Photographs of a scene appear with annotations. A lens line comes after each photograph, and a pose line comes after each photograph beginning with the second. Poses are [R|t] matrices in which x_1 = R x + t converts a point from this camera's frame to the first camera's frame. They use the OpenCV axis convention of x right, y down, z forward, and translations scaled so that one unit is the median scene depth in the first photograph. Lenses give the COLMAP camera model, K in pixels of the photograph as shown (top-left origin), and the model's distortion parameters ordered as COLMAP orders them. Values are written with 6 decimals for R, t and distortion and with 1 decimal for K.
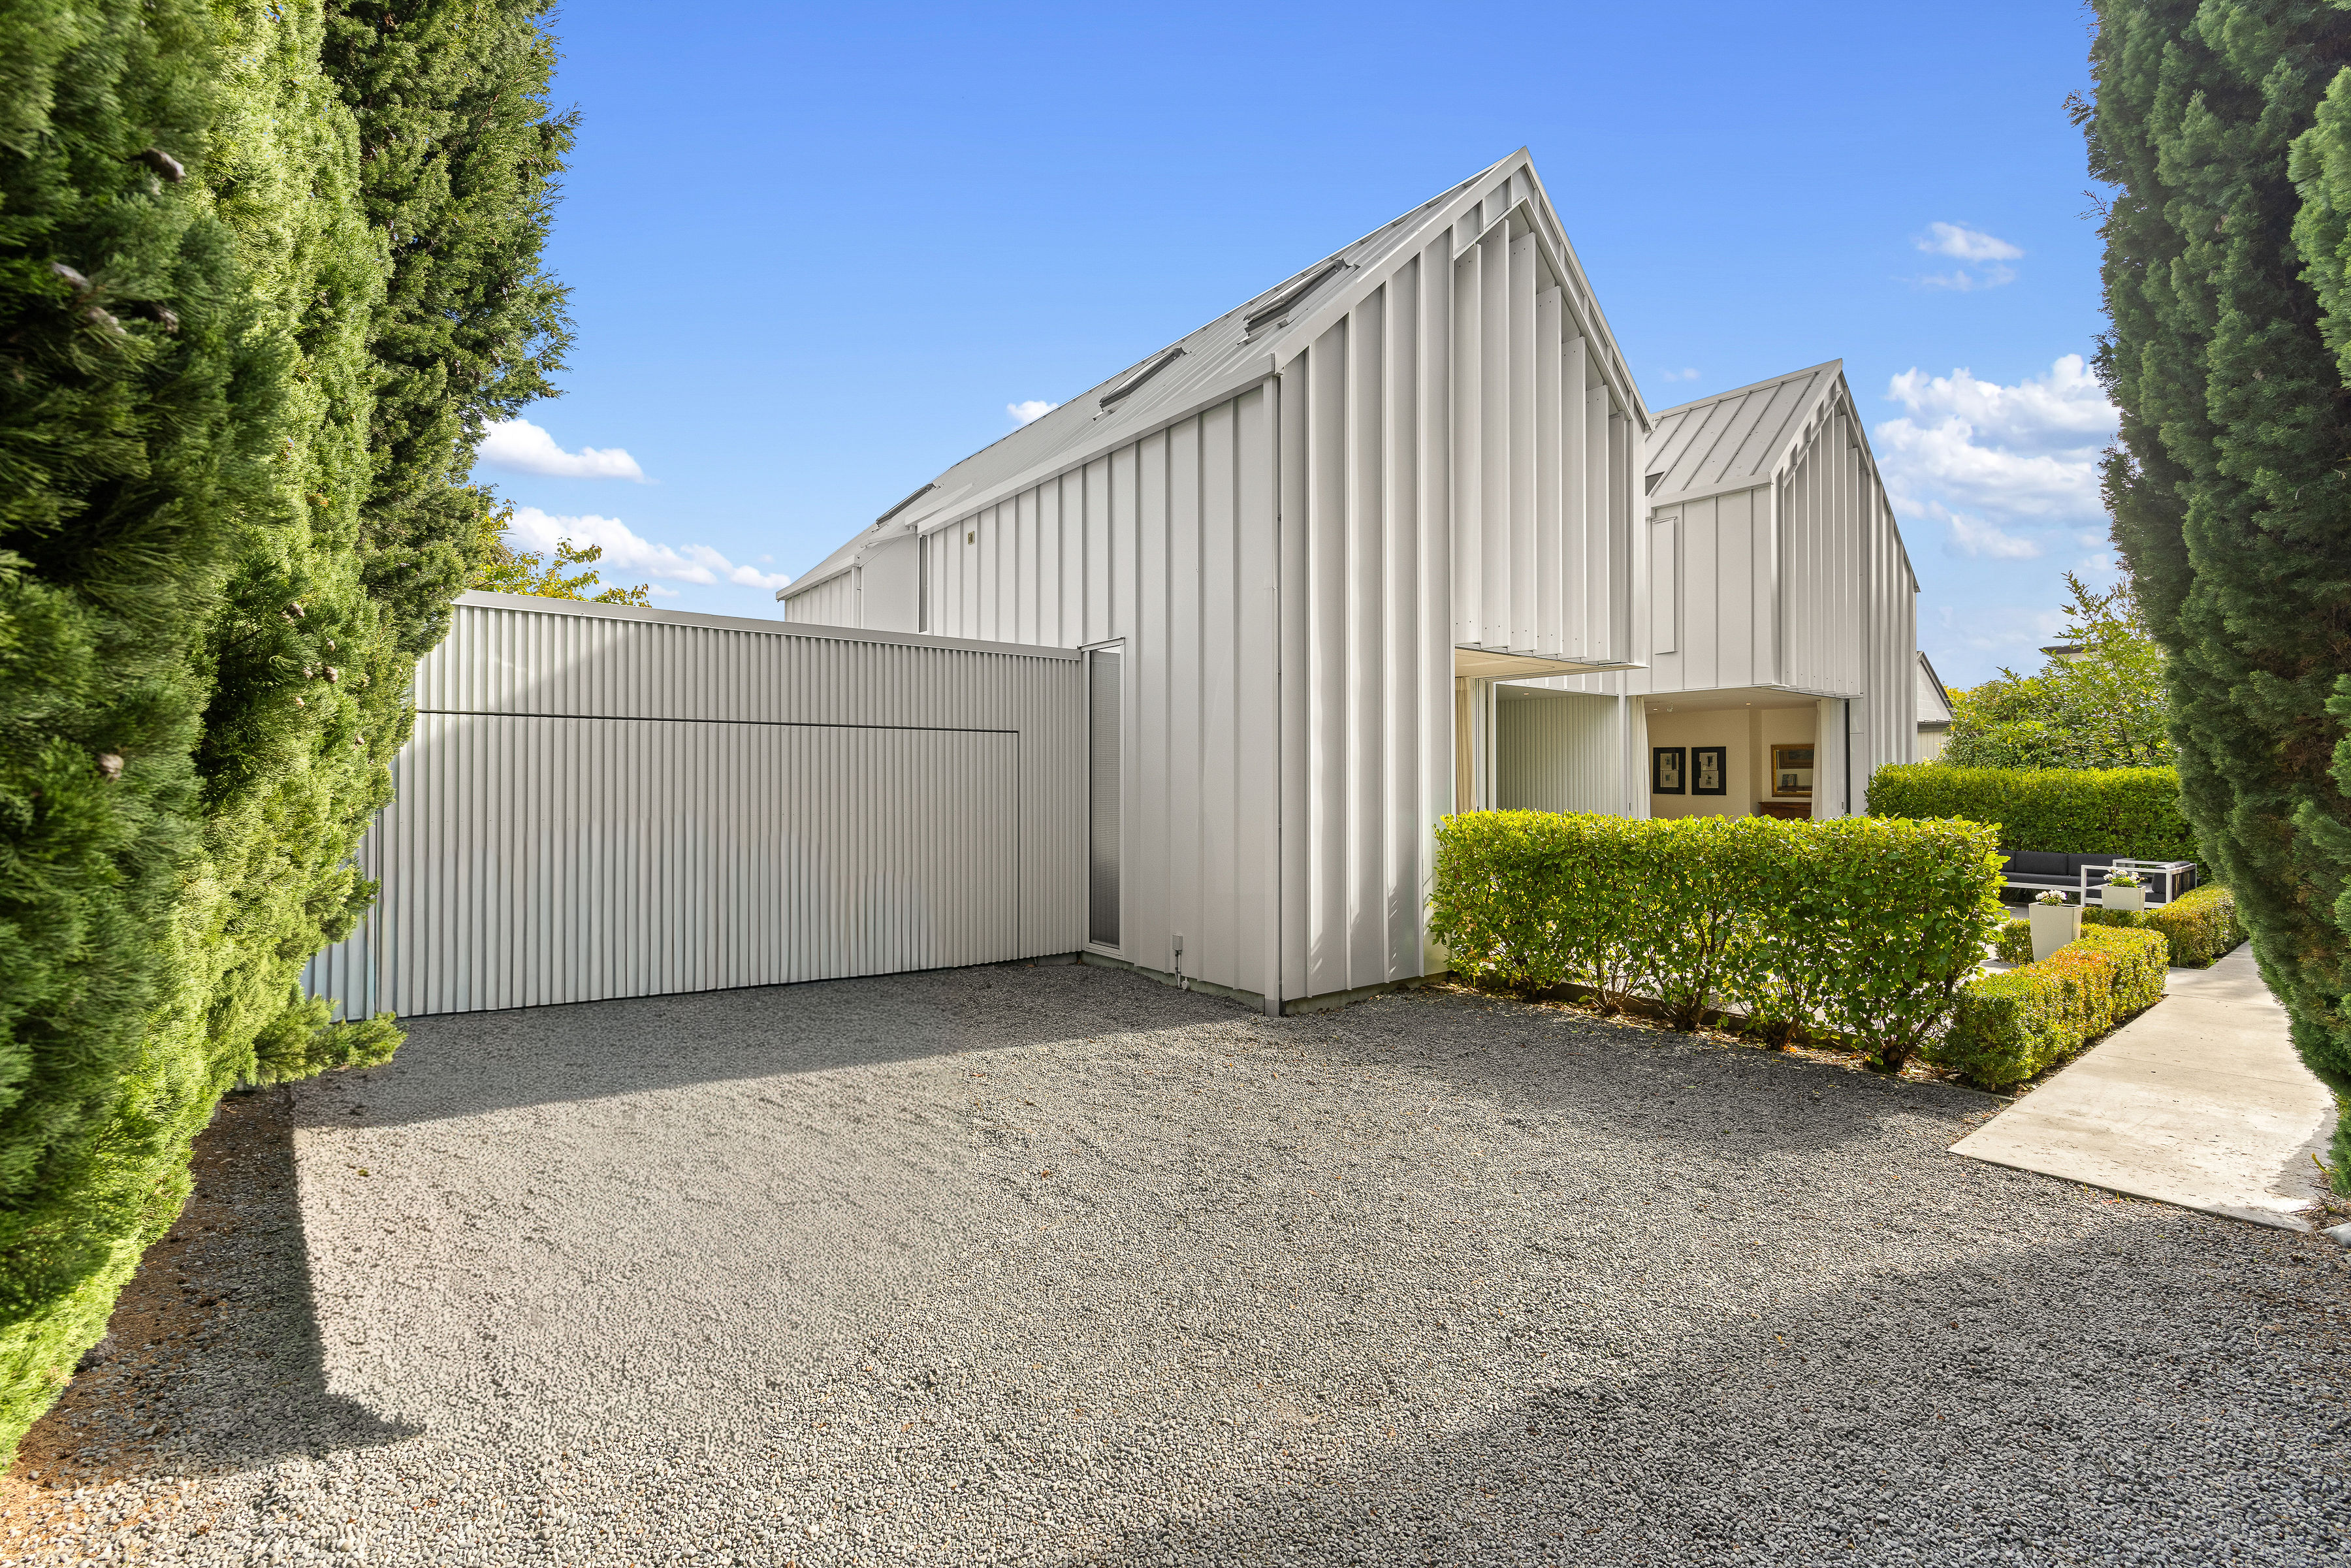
lens RADIAL K [[1004.5, 0, 1190.7], [0, 1004.5, 782.5], [0, 0, 1]] dist [-0.000859, -0.000684]
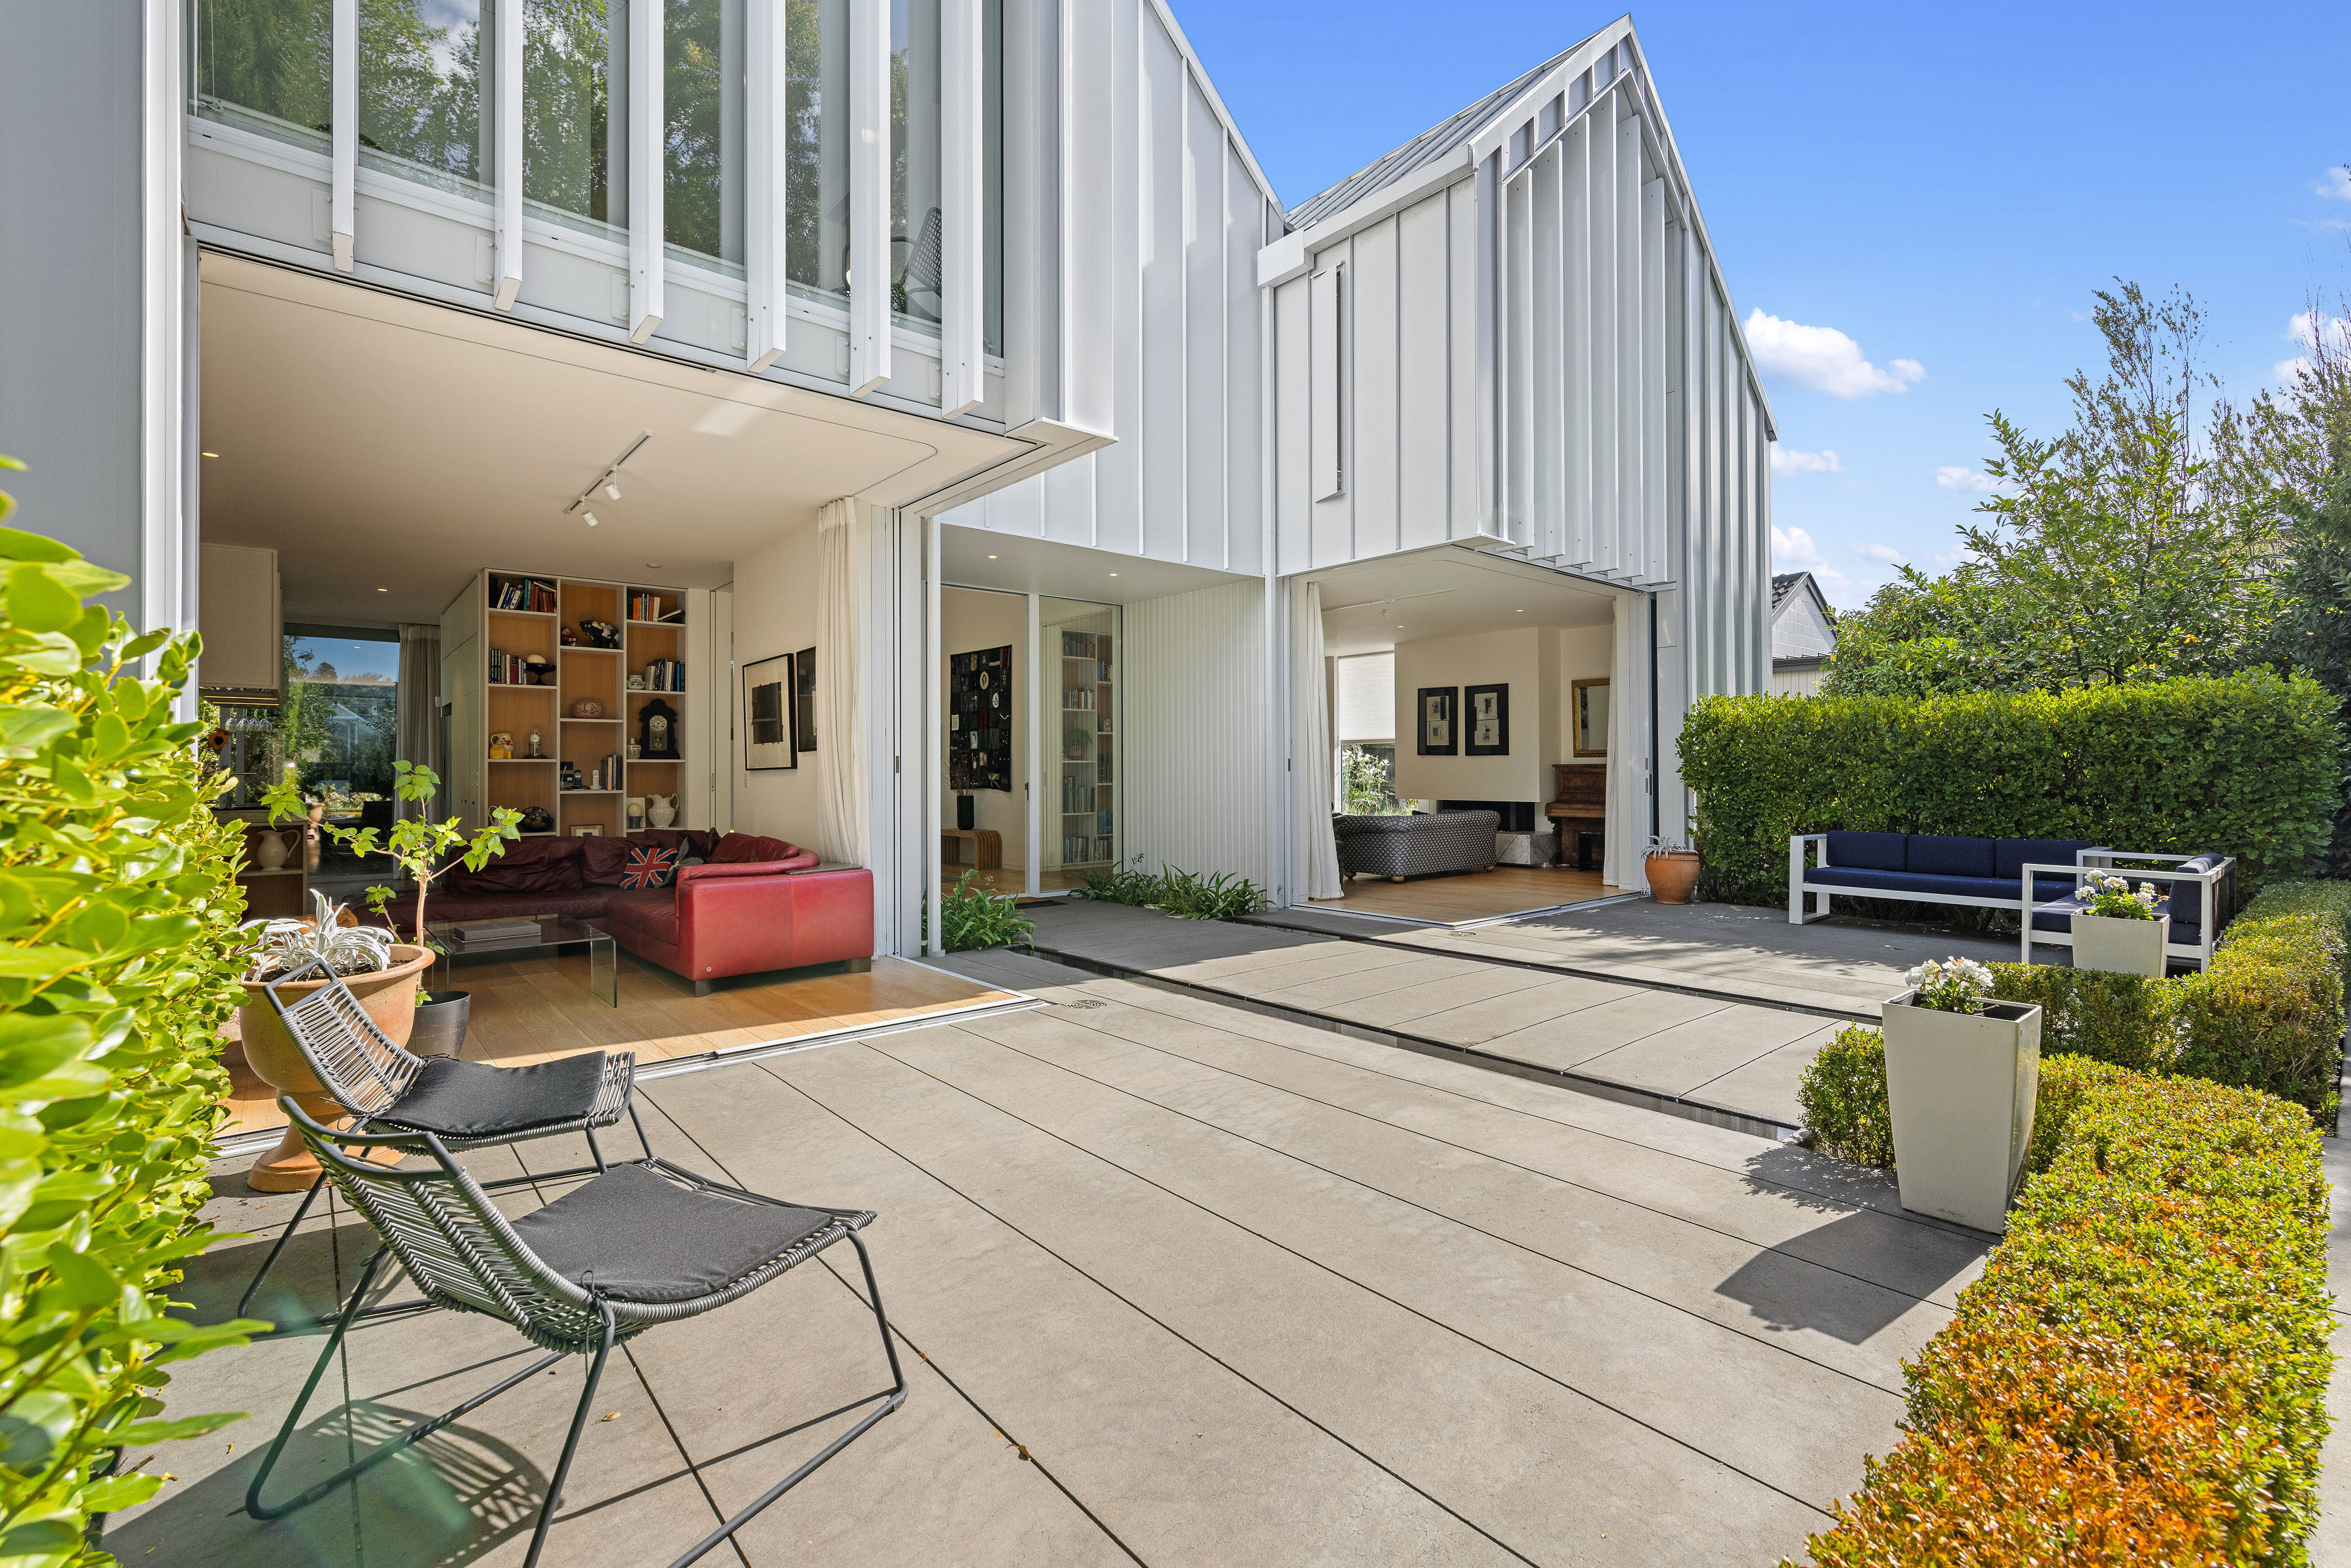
lens RADIAL K [[1013.1, 0, 1184.8], [0, 1013.1, 774.3], [0, 0, 1]] dist [-0.003262, -0.000562]
pose [[0.998994, -0.003859, 0.044670, 0.313643], [0.003681, 0.999985, 0.004081, 0.024212], [-0.044686, -0.003913, 0.998993, 0.360779]]
